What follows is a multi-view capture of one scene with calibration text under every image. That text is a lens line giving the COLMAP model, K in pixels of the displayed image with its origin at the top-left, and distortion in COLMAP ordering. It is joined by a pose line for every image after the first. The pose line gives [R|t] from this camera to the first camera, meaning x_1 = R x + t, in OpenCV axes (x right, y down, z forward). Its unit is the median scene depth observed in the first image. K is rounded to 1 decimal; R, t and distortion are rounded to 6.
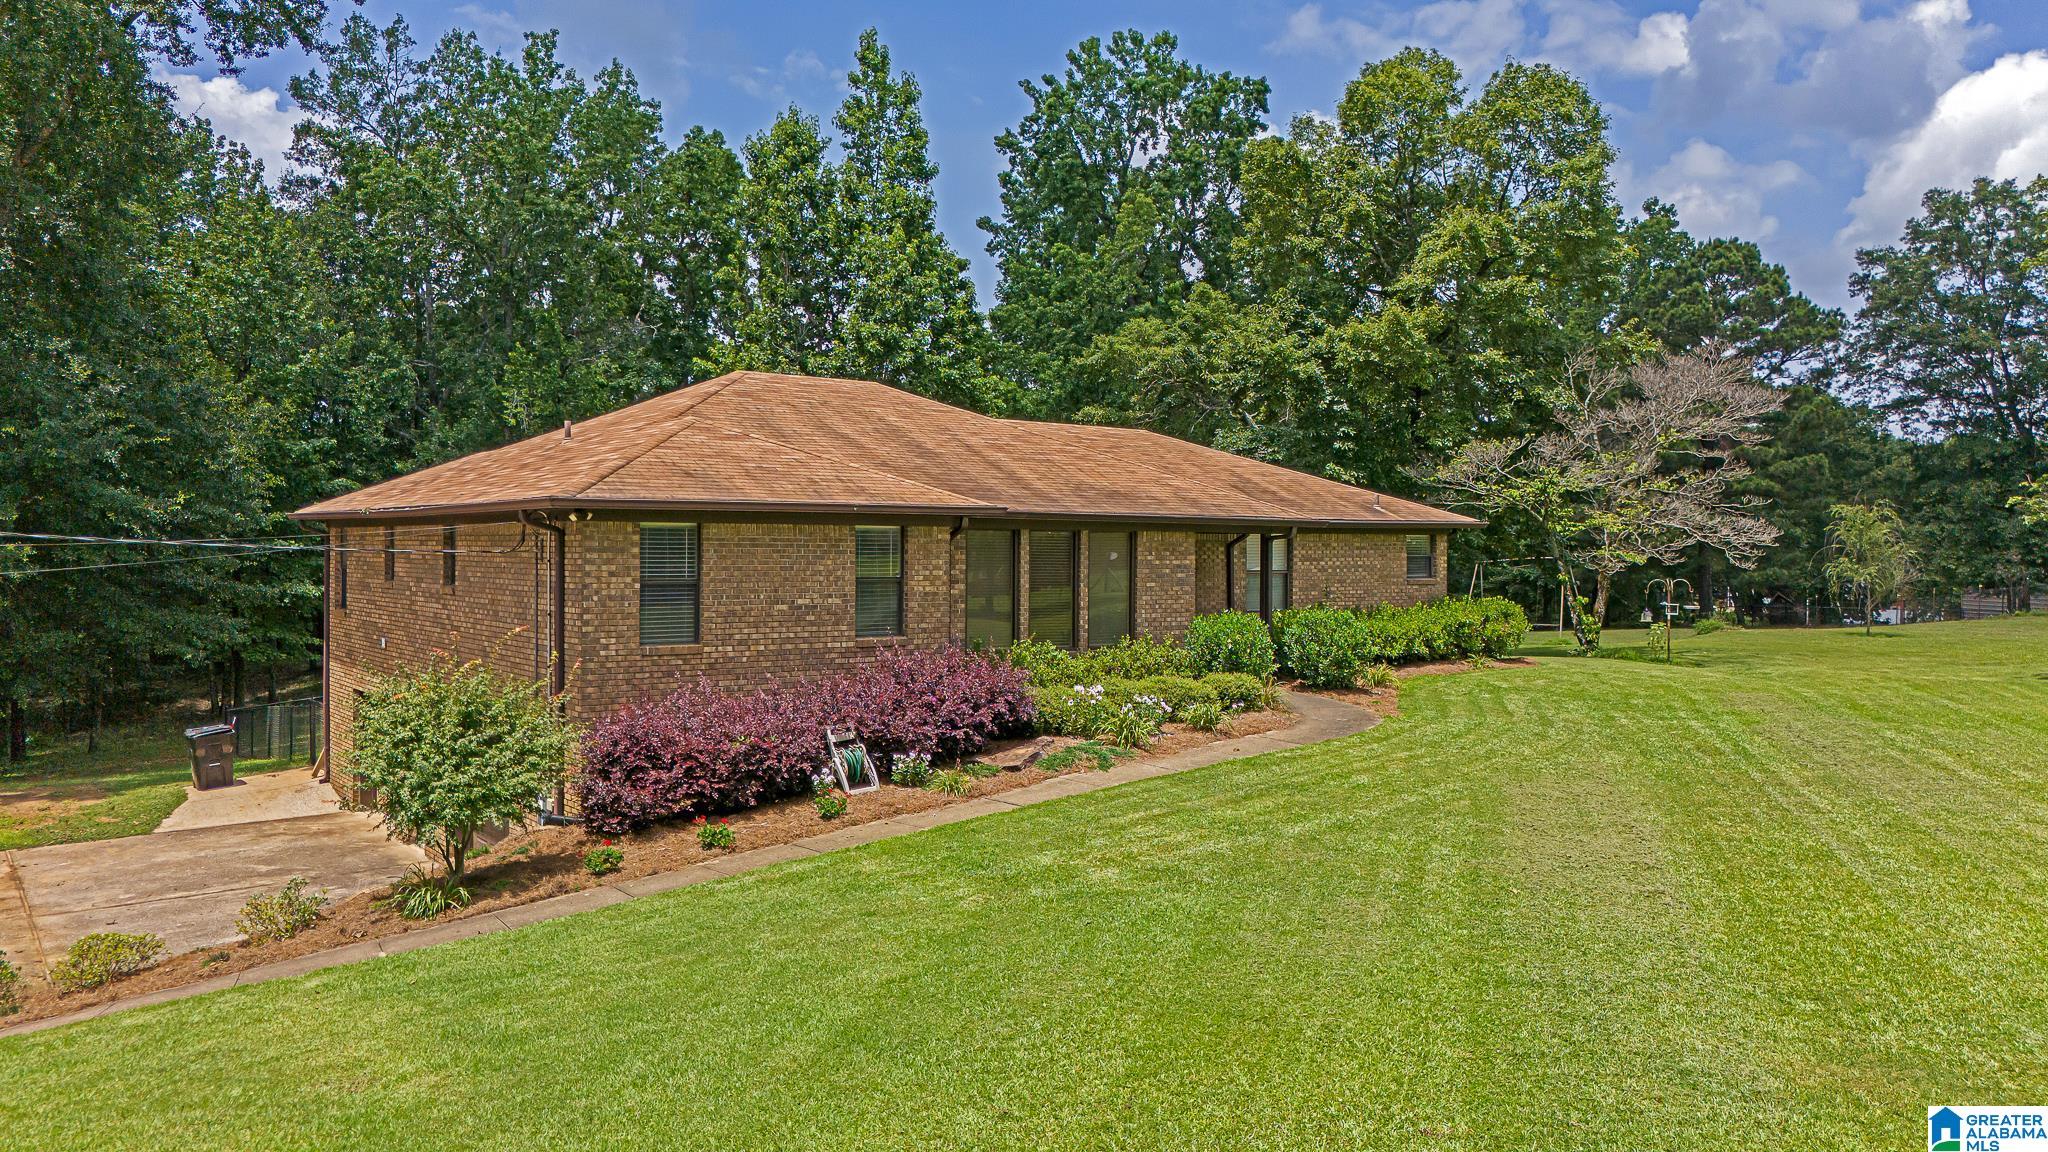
lens RADIAL K [[1502.6, 0, 1001.9], [0, 1502.6, 555.9], [0, 0, 1]] dist [0.059959, -0.035113]
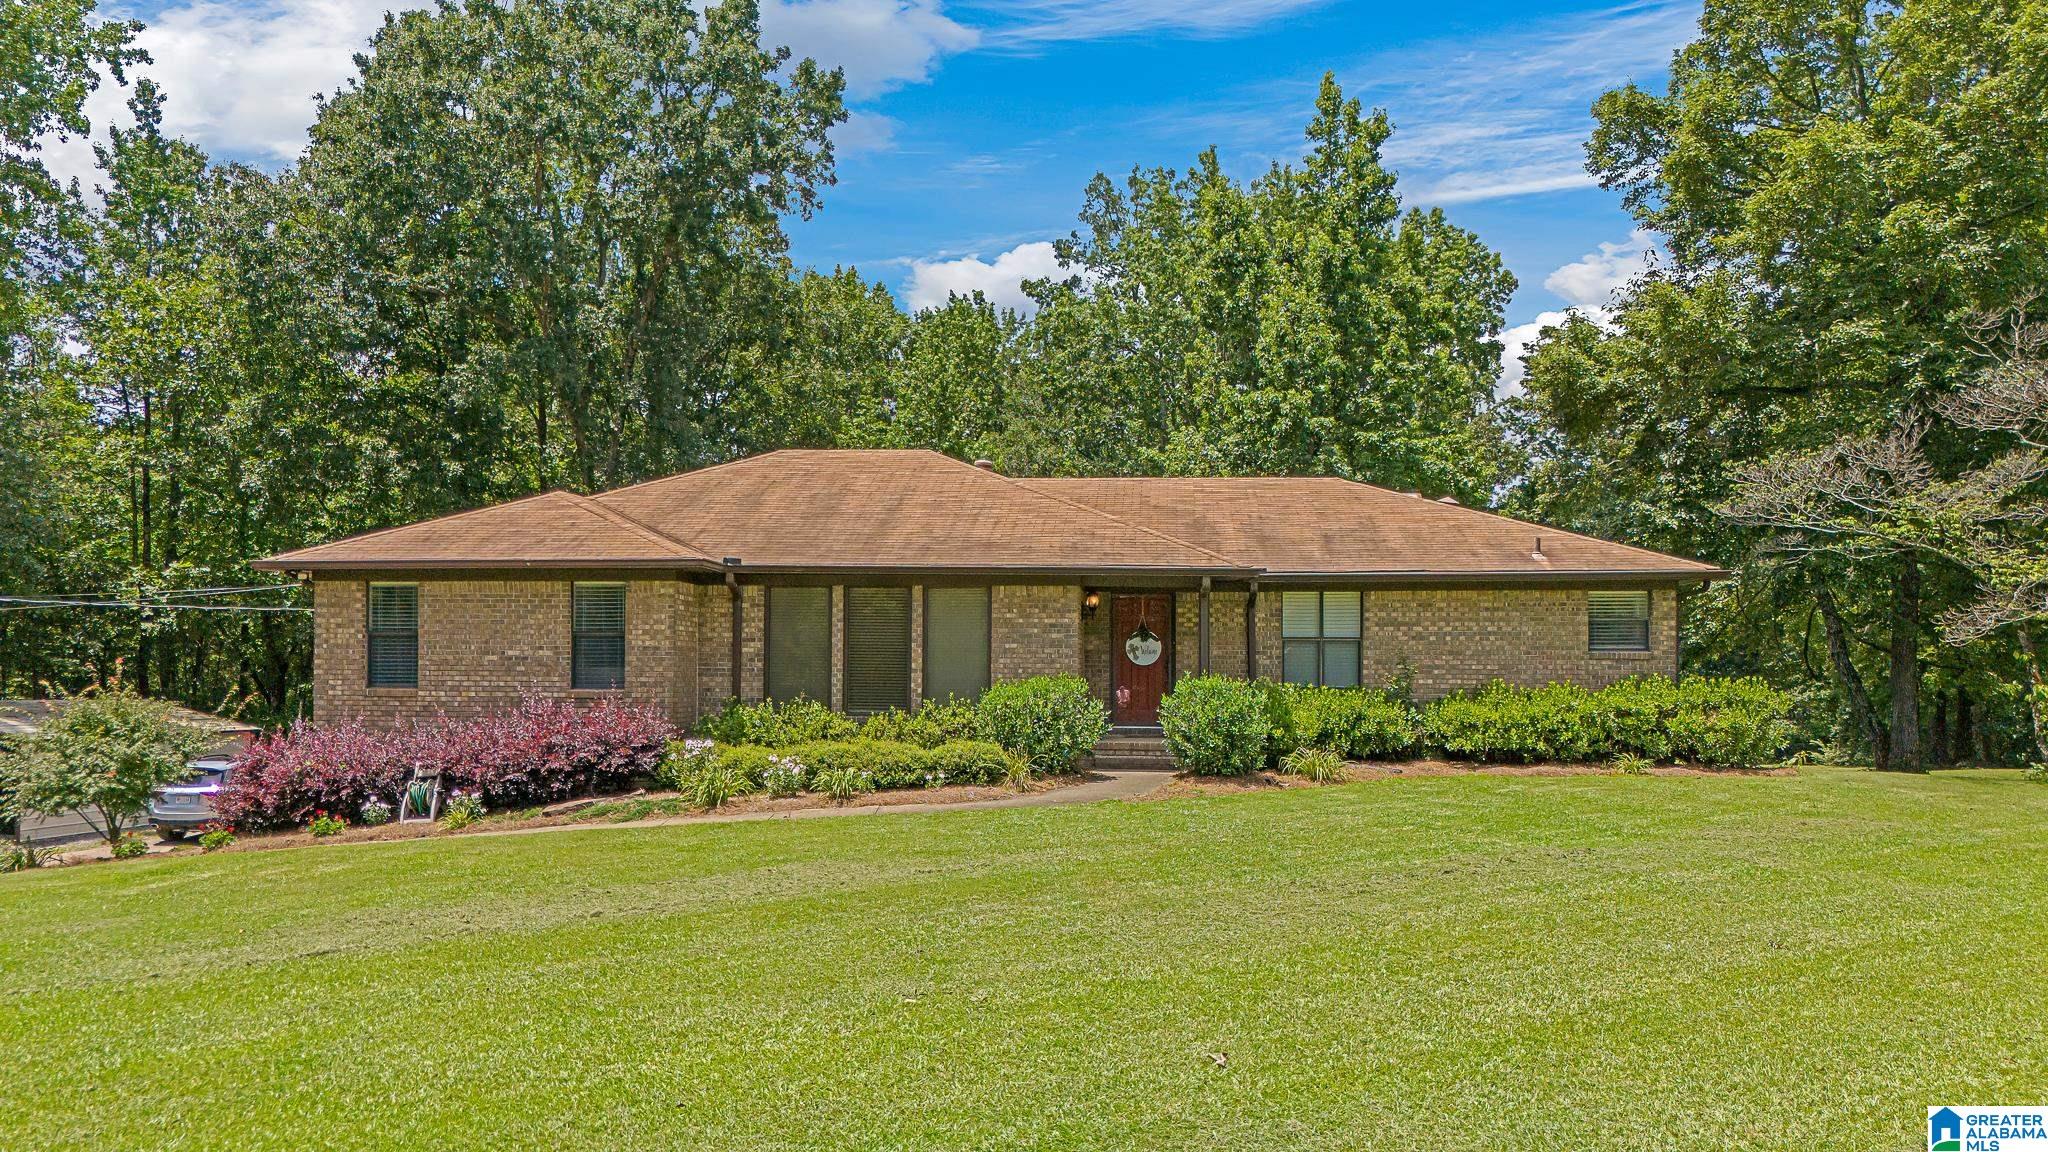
lens RADIAL K [[1502.6, 0, 1000.5], [0, 1502.6, 648.9], [0, 0, 1]] dist [0.059959, -0.035113]
pose [[0.757374, -0.006973, -0.652944, 0.693793], [-0.004971, 0.999852, -0.016444, 0.036243], [0.652963, 0.015700, 0.757227, 0.338103]]
